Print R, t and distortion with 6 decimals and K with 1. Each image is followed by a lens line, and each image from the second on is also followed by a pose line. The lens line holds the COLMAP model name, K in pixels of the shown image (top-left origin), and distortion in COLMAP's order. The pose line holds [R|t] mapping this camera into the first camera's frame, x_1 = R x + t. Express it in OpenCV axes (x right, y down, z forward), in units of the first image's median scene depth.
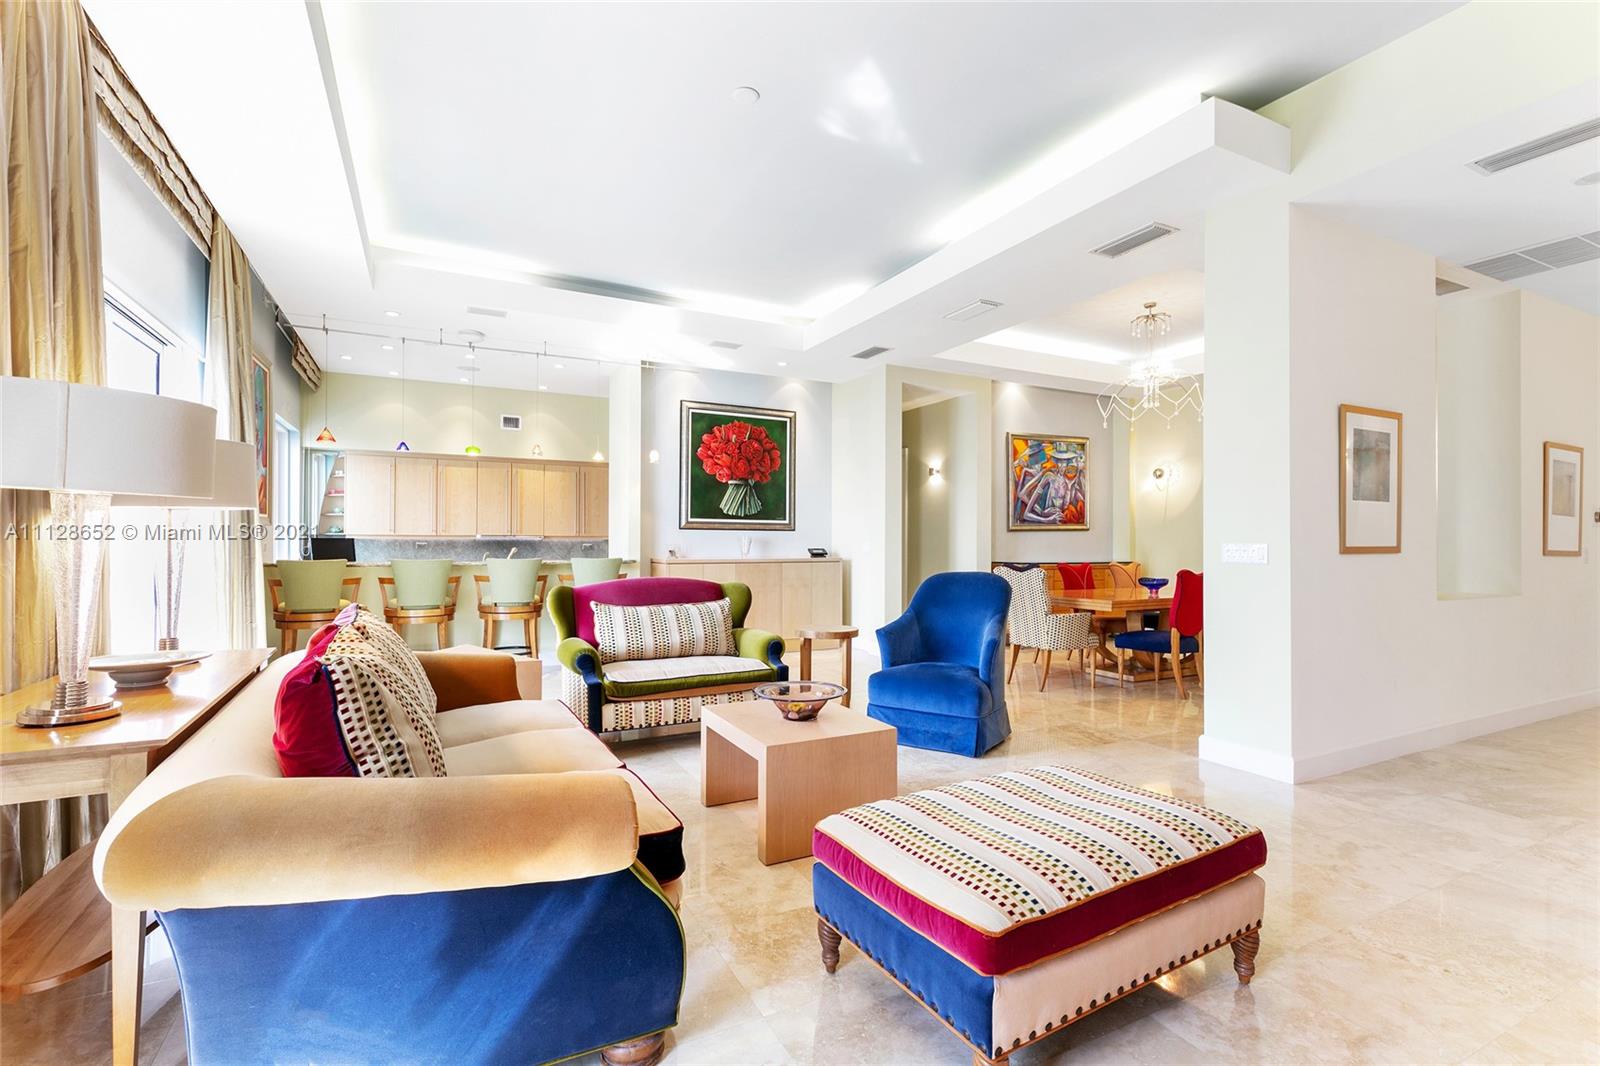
lens RADIAL K [[716.3, 0, 801.5], [0, 716.3, 534.2], [0, 0, 1]] dist [0.005163, 0.000051]
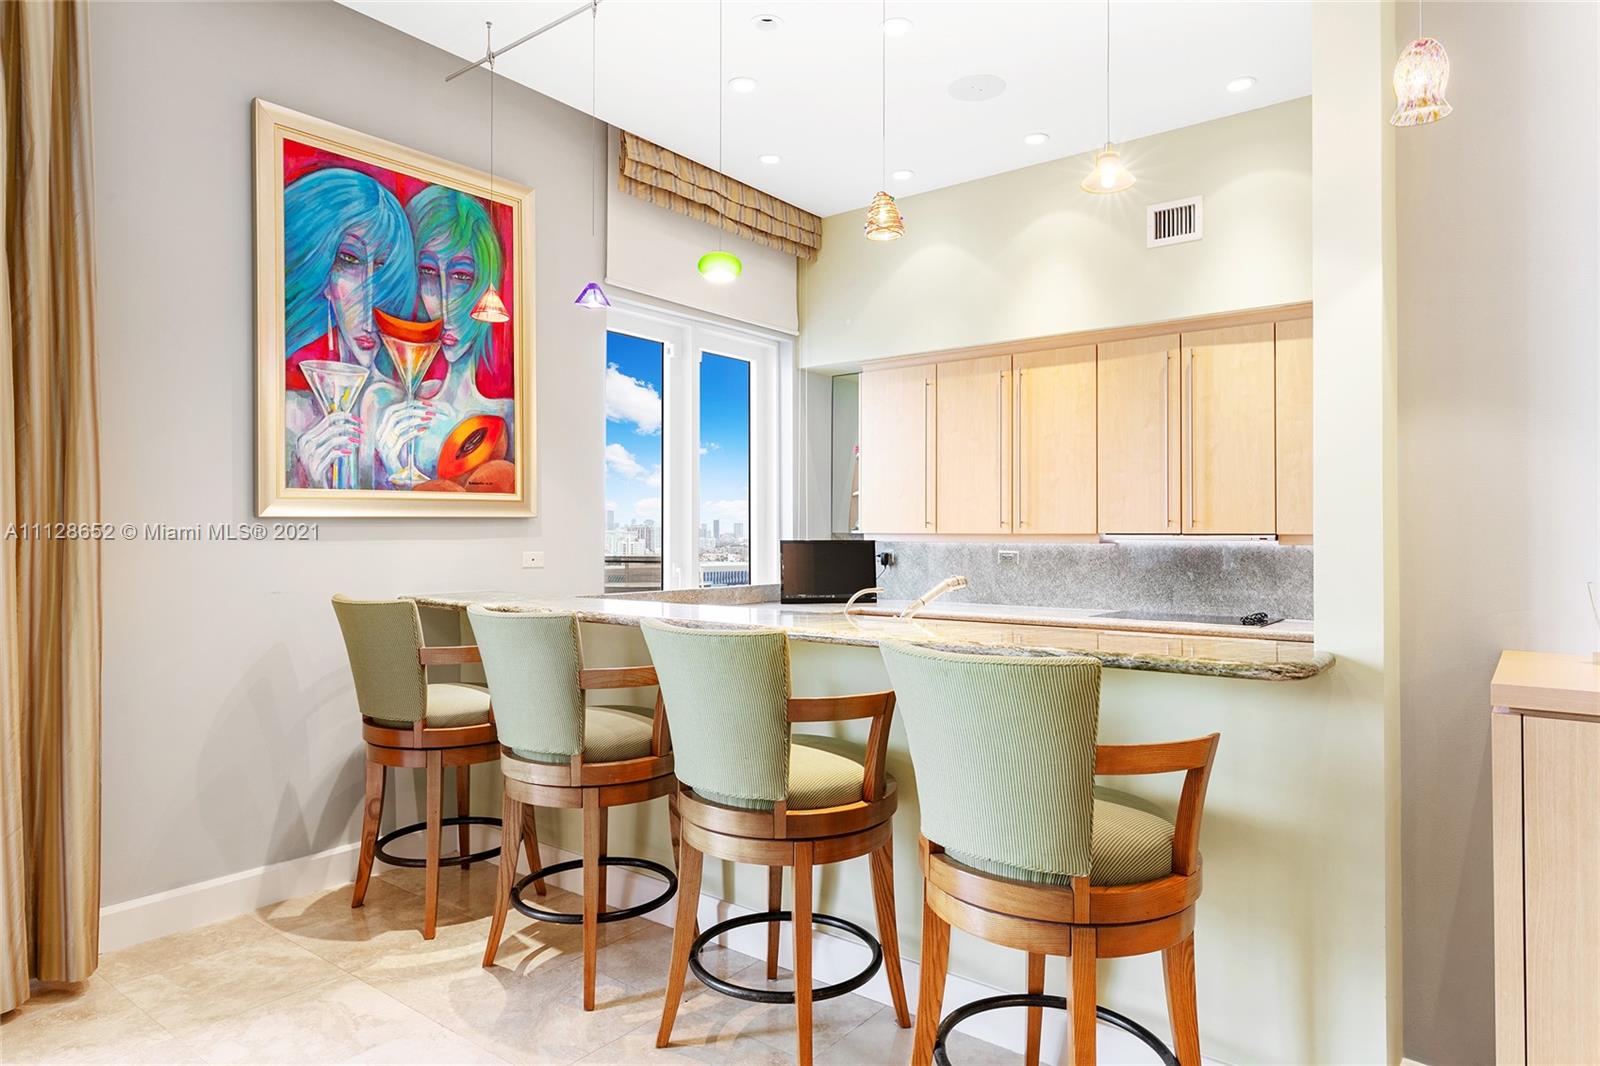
lens RADIAL K [[953.1, 0, 797.5], [0, 953.1, 523.7], [0, 0, 1]] dist [0.006484, 0.000786]
pose [[0.416870, -0.011508, -0.908893, -0.052637], [0.007591, 0.999929, -0.009179, -0.000232], [0.908934, -0.003073, 0.416928, 0.688893]]
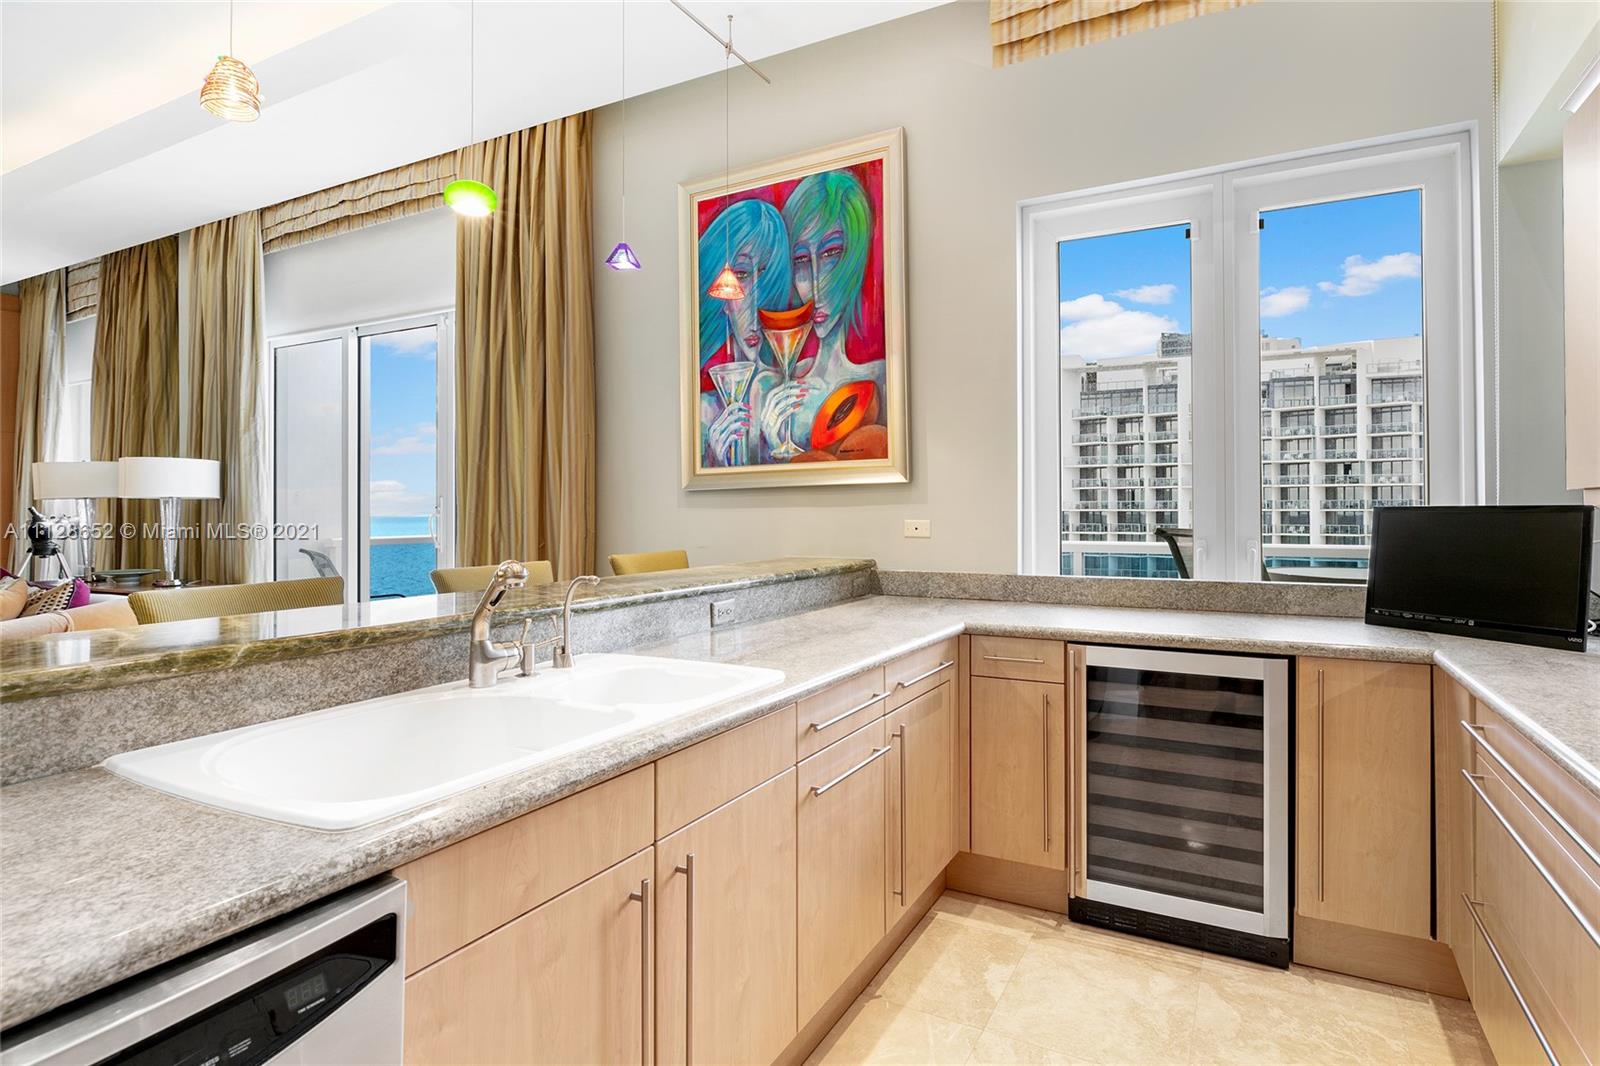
lens RADIAL K [[819.5, 0, 845.0], [0, 819.5, 506.5], [0, 0, 1]] dist [-0.003612, -0.000741]
pose [[-0.808826, -0.001222, -0.588047, -0.311090], [0.007963, 0.999883, -0.013030, 0.007411], [0.587994, -0.015222, -0.808722, 1.079358]]
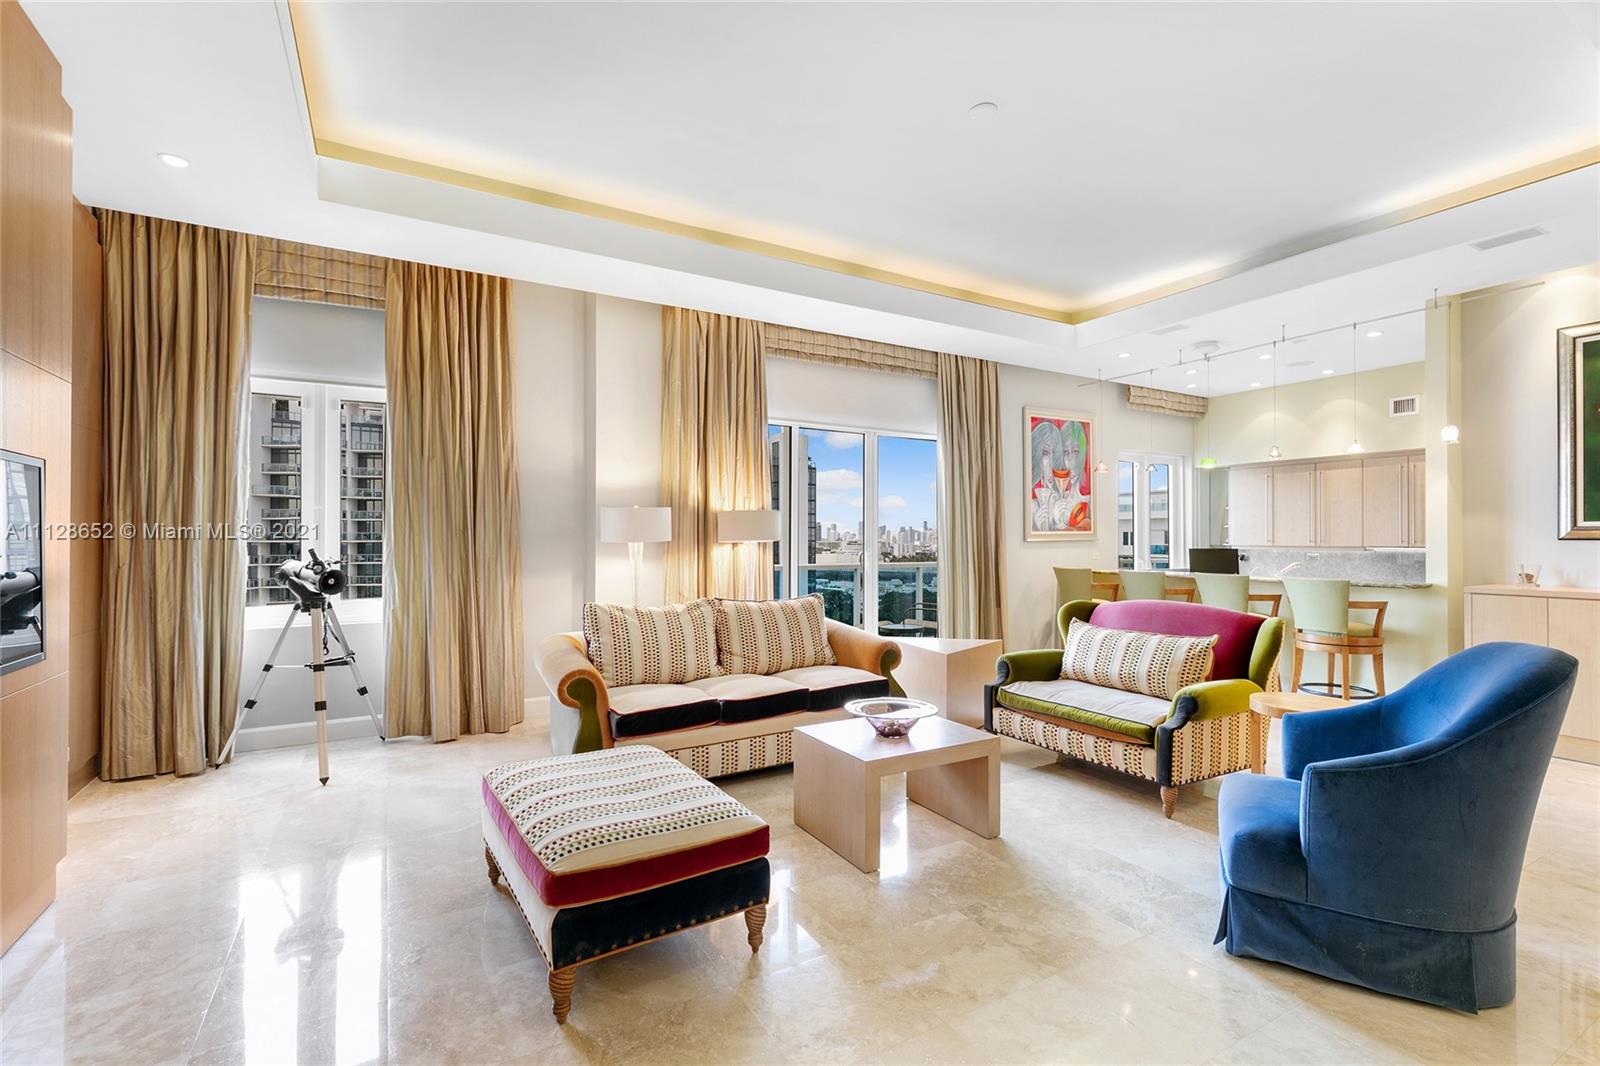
lens RADIAL K [[716.3, 0, 801.5], [0, 716.3, 534.2], [0, 0, 1]] dist [0.005163, 0.000051]
pose [[0.045017, -0.009720, -0.998939, 0.405106], [0.008302, 0.999922, -0.009356, -0.011227], [0.998952, -0.007872, 0.045094, 0.317404]]
